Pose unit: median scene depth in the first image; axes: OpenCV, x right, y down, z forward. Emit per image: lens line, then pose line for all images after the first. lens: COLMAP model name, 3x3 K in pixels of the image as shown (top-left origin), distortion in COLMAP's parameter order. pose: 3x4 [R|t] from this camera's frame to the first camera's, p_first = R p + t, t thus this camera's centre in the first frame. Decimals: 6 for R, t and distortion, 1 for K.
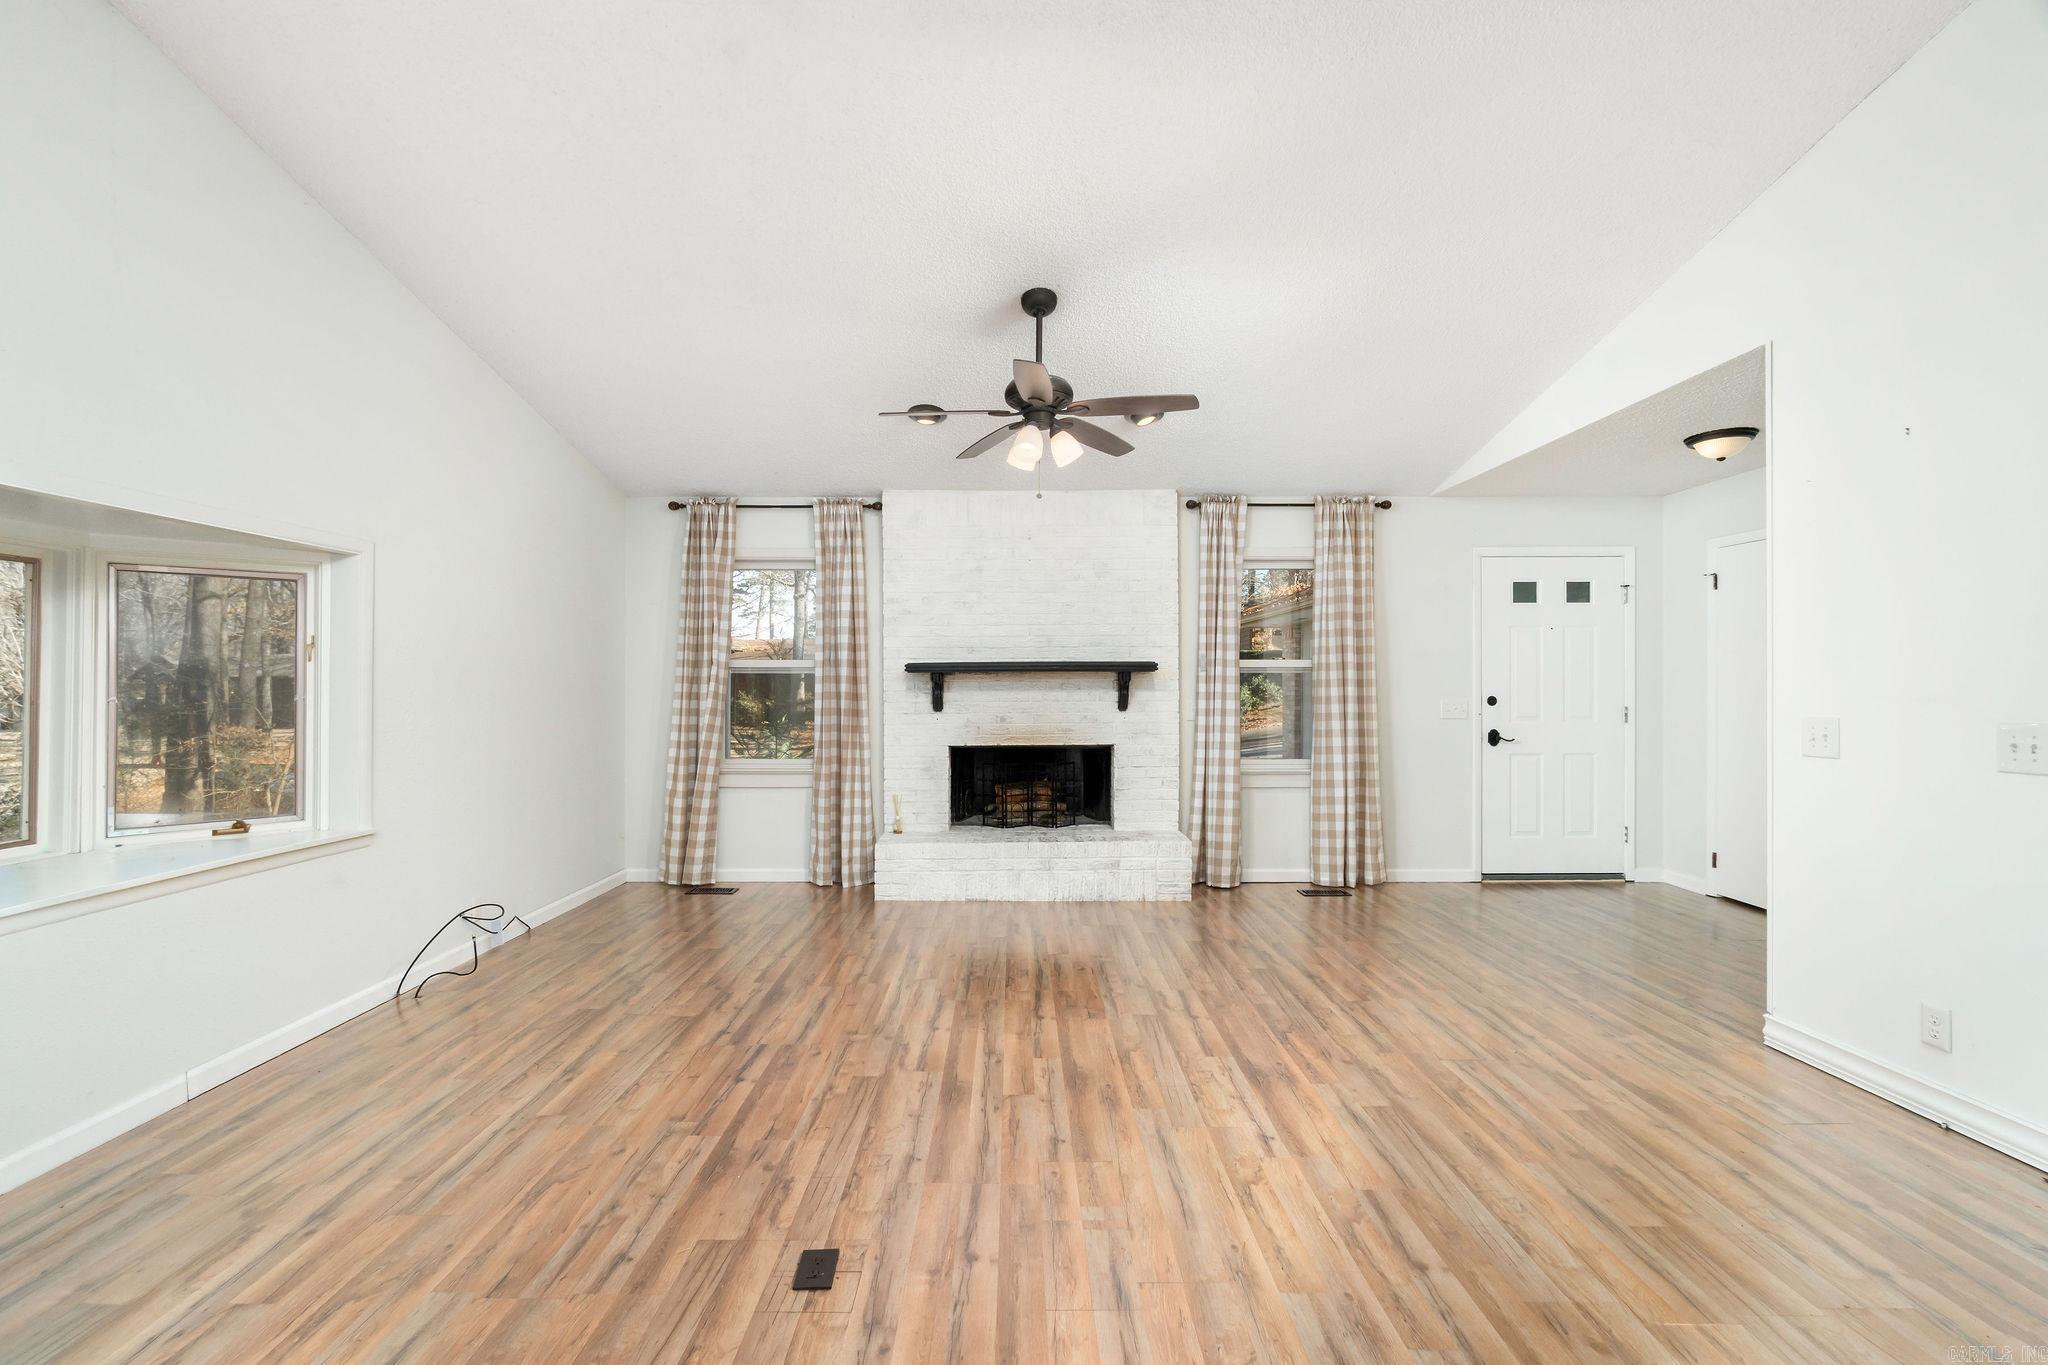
lens RADIAL K [[979.3, 0, 1014.8], [0, 979.3, 683.8], [0, 0, 1]] dist [0.010180, 0.001255]
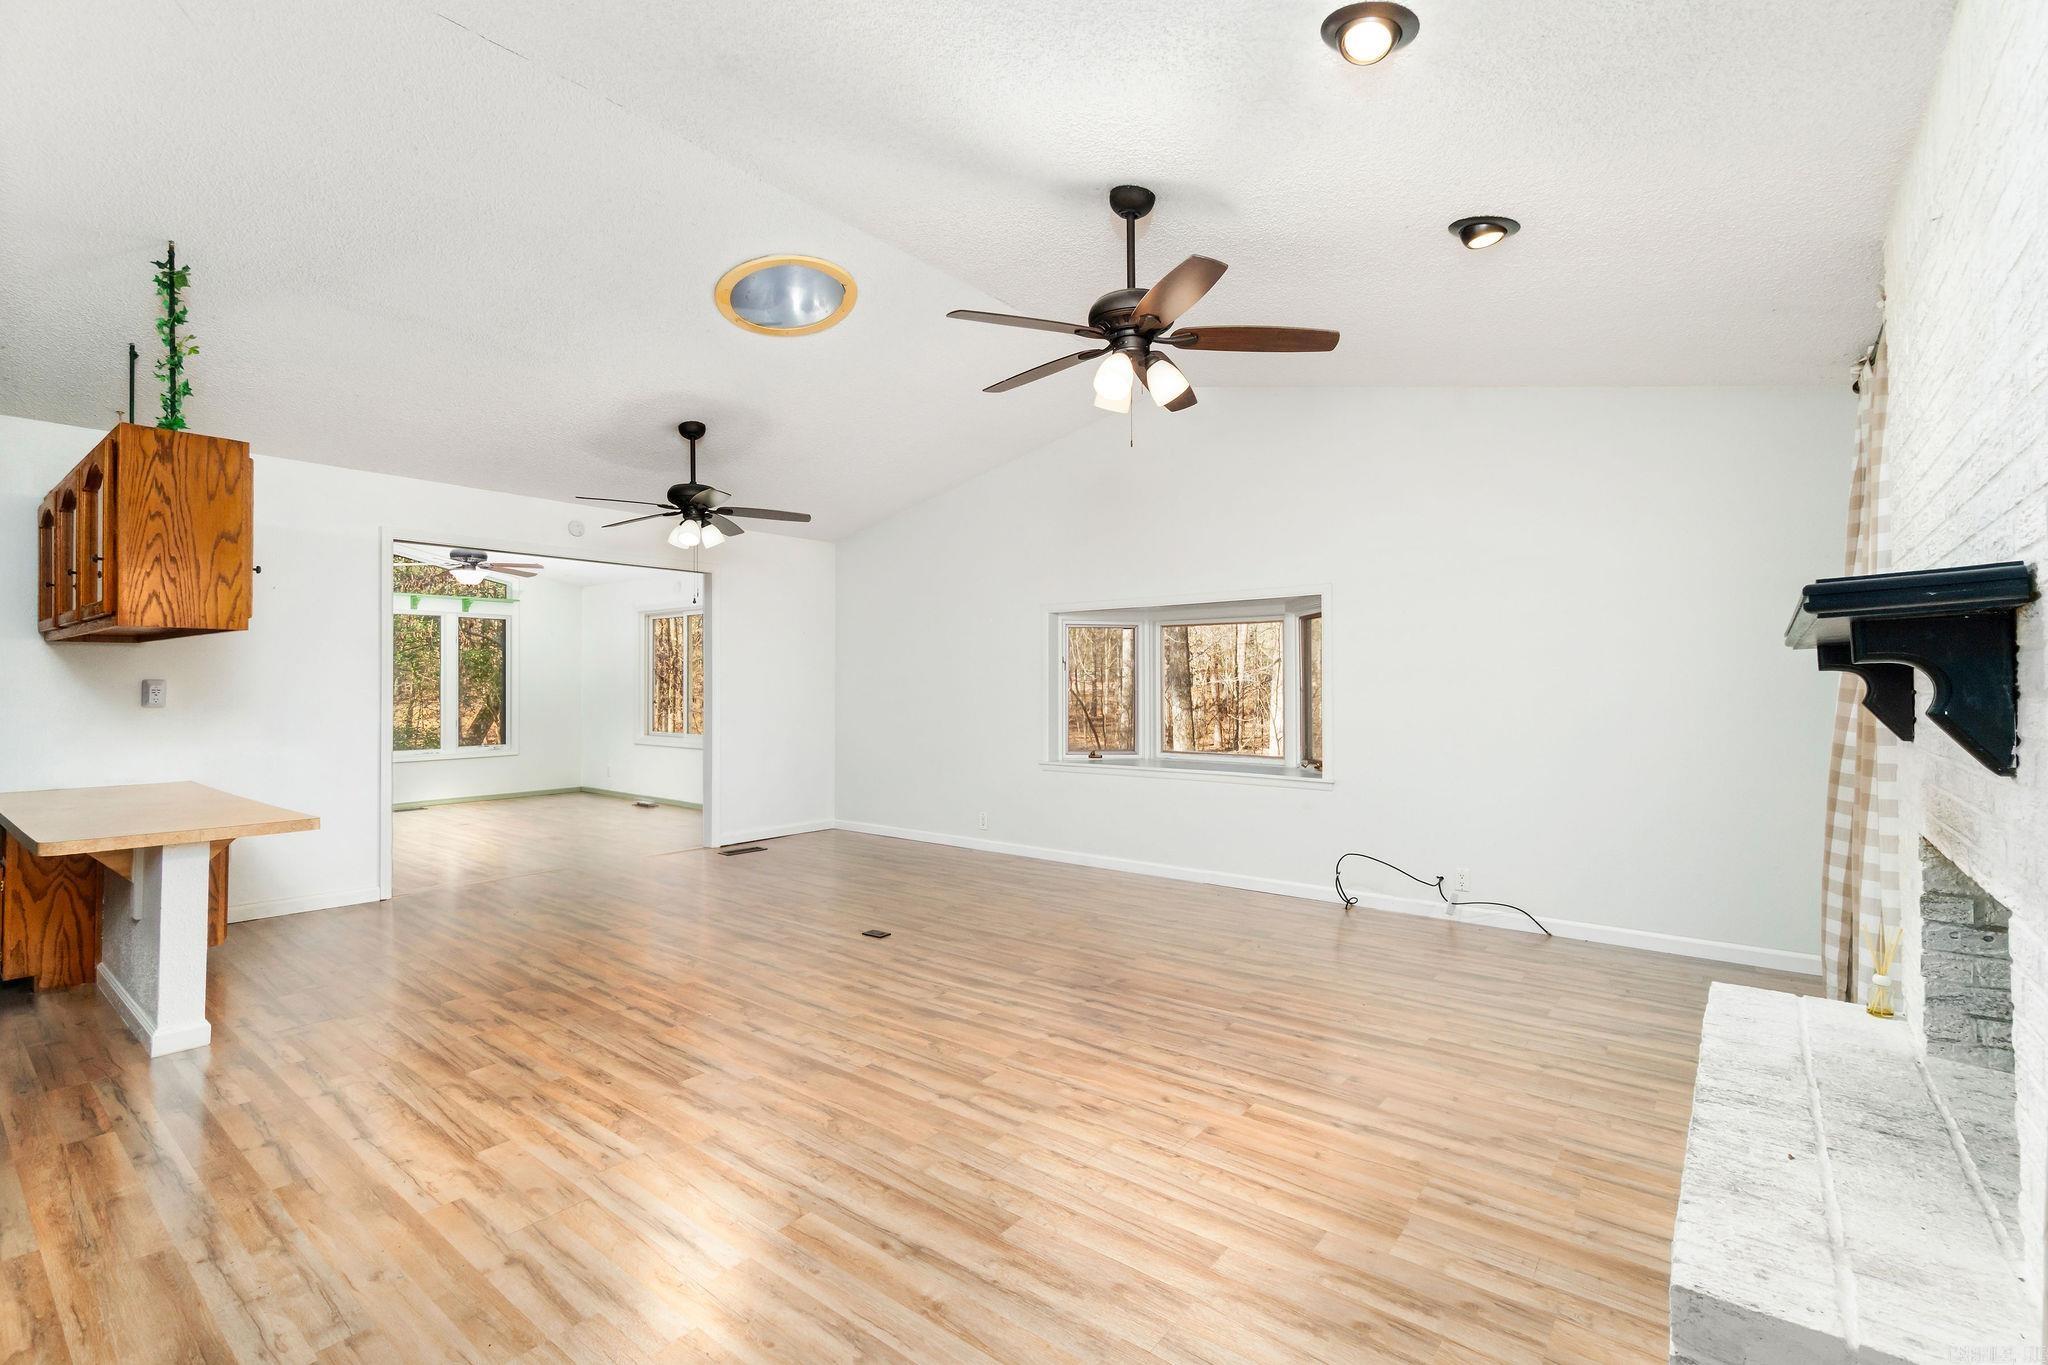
lens RADIAL K [[889.4, 0, 1033.3], [0, 889.4, 681.8], [0, 0, 1]] dist [-0.004082, -0.000179]
pose [[-0.629015, -0.005129, -0.777376, 0.871775], [0.002851, 0.999956, -0.008904, -0.000391], [0.777388, -0.007817, -0.628973, 1.861351]]
